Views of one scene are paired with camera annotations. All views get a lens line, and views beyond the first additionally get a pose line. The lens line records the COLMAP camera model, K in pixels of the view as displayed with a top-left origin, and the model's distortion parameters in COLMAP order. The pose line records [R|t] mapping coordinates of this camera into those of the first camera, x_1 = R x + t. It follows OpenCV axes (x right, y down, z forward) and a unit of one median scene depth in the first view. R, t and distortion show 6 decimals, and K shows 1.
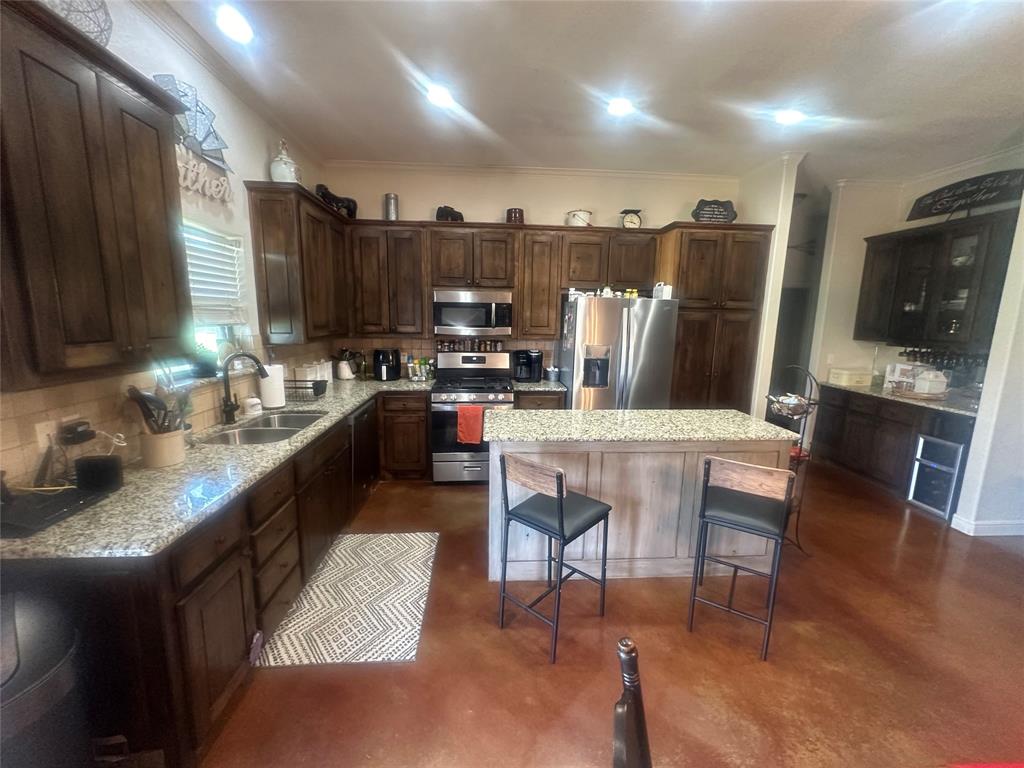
lens RADIAL K [[410.3, 0, 510.9], [0, 410.3, 385.2], [0, 0, 1]] dist [-0.000111, 0.000212]
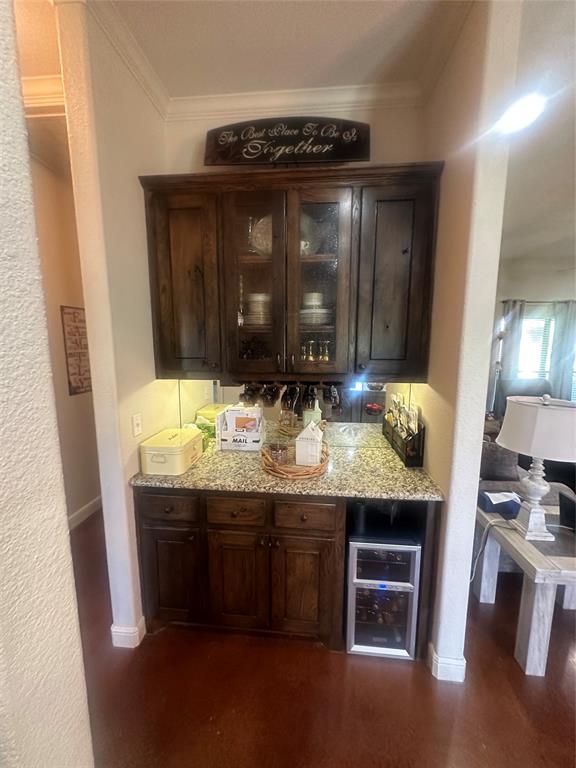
lens RADIAL K [[307.7, 0, 288.5], [0, 307.7, 381.8], [0, 0, 1]] dist [-0.000111, 0.000212]
pose [[0.156552, -0.153286, 0.975702, 0.588305], [0.171353, 0.977118, 0.126014, -0.161970], [-0.972692, 0.147461, 0.179235, 0.951627]]
